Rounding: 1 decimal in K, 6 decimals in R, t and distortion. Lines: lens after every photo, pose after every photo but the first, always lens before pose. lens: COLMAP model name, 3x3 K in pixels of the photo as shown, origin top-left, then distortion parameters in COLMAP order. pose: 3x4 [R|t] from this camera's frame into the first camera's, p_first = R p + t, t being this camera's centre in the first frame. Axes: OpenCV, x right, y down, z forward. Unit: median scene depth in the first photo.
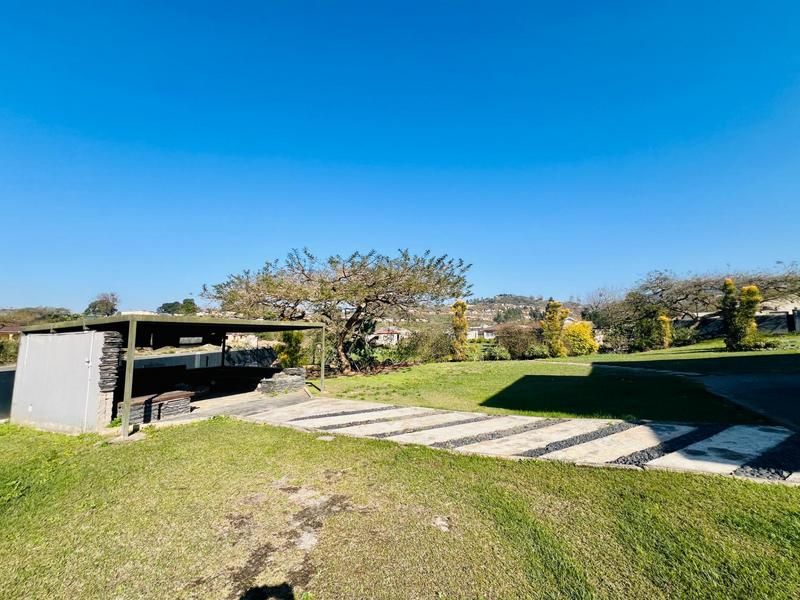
lens RADIAL K [[319.3, 0, 398.4], [0, 319.3, 298.6], [0, 0, 1]] dist [-0.003083, -0.000307]
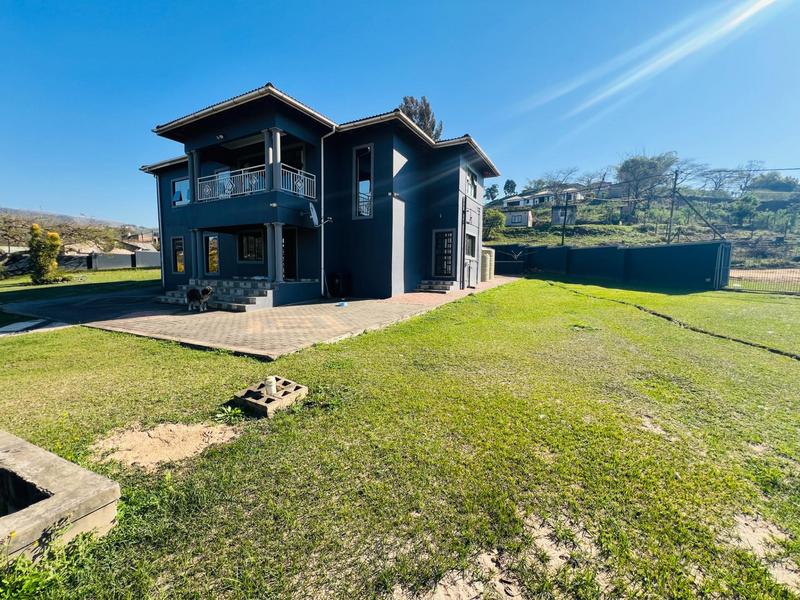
lens RADIAL K [[319.3, 0, 398.4], [0, 319.3, 298.6], [0, 0, 1]] dist [-0.003083, -0.000307]
pose [[-0.060850, -0.082140, 0.994761, -0.237229], [-0.118691, 0.990133, 0.074497, -0.035727], [-0.991065, -0.113536, -0.069999, -0.280330]]
